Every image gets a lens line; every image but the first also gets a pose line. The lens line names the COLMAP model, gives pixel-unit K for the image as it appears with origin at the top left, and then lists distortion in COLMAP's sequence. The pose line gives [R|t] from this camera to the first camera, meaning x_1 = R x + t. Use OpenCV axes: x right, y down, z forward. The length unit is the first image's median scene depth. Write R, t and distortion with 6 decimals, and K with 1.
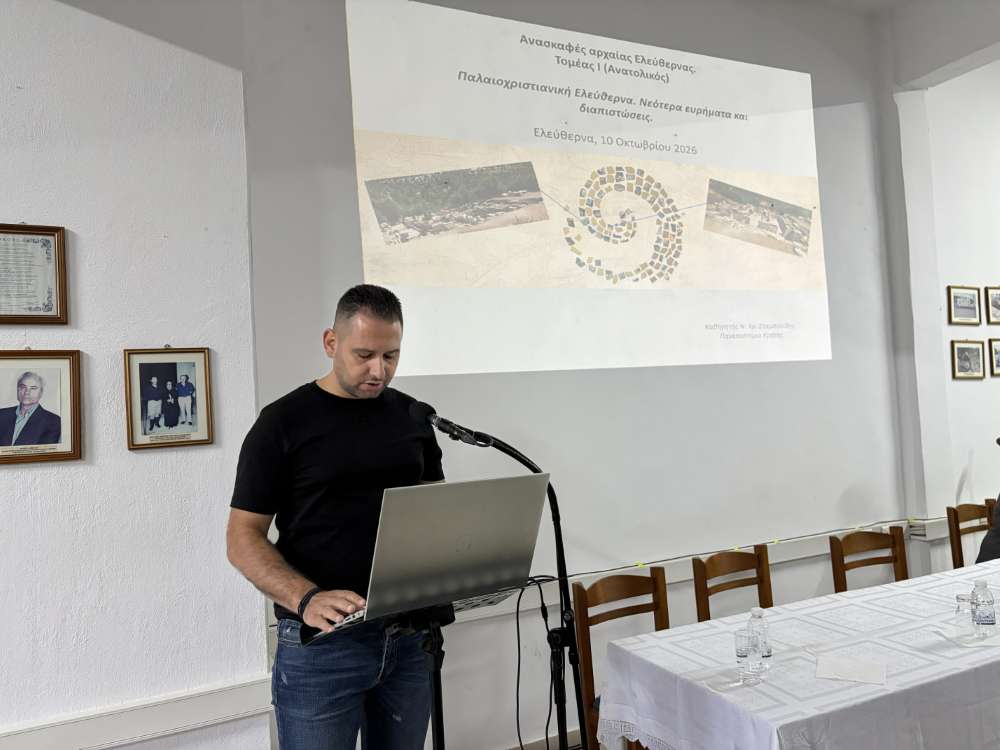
lens RADIAL K [[757.2, 0, 492.9], [0, 757.2, 372.6], [0, 0, 1]] dist [0.008999, -0.005624]
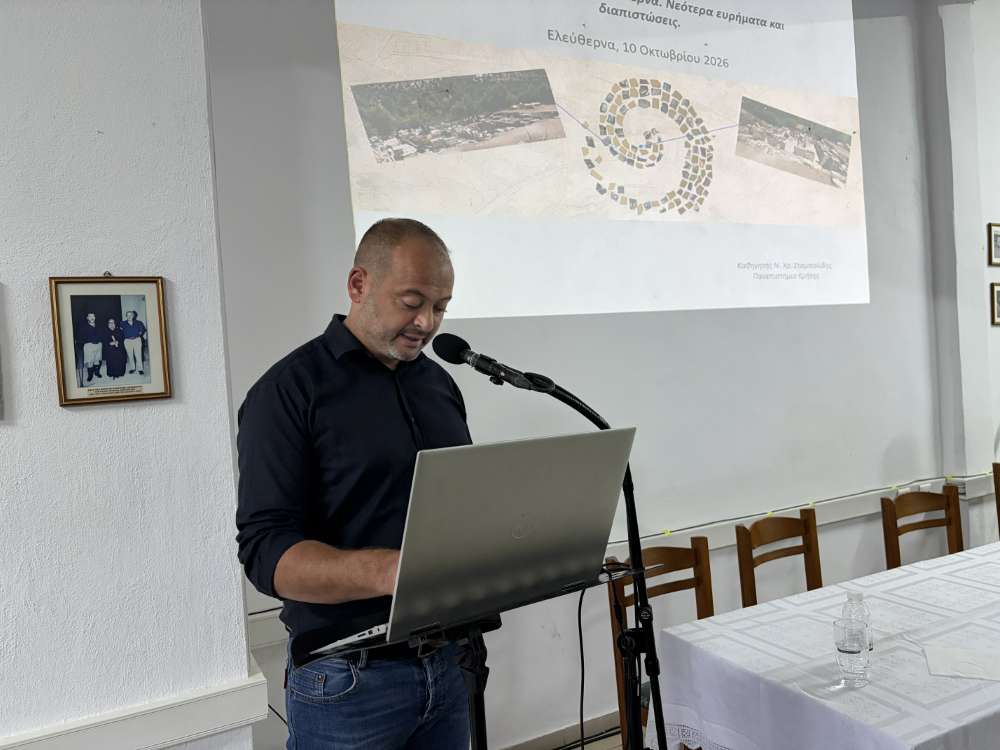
lens RADIAL K [[761.8, 0, 500.0], [0, 761.8, 375.0], [0, 0, 1]] dist [0.002243, 0.007598]
pose [[0.999154, -0.008906, 0.040138, -0.043979], [0.006720, 0.998503, 0.054283, 0.022373], [-0.040561, -0.053968, 0.997719, 0.148132]]
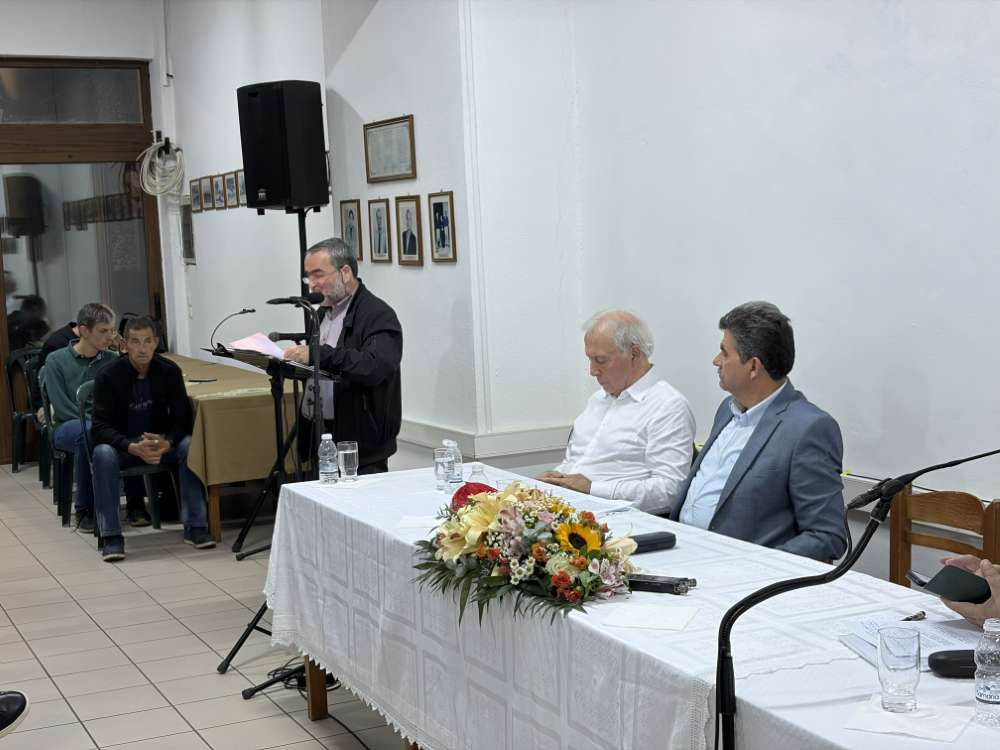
lens RADIAL K [[1504.1, 0, 500.0], [0, 1504.1, 375.0], [0, 0, 1]] dist [0.226121, -0.835688]
pose [[0.015243, 0.150436, -0.988502, 1.869765], [0.087476, 0.984626, 0.151195, -0.086781], [0.996050, -0.088775, 0.001849, 0.825253]]
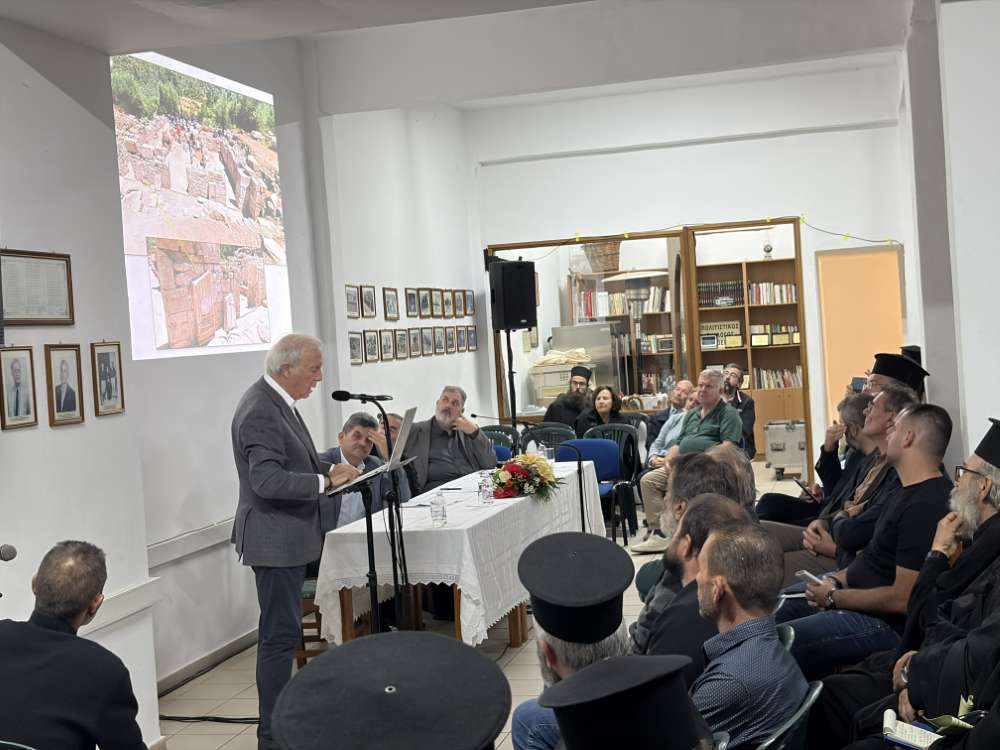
lens RADIAL K [[1497.7, 0, 496.3], [0, 1497.7, 353.6], [0, 0, 1]] dist [0.241886, -0.929218]
pose [[0.627348, 0.006349, 0.778713, -1.620767], [-0.007317, 0.999971, -0.002258, -0.007689], [-0.778705, -0.004281, 0.627376, -0.967406]]
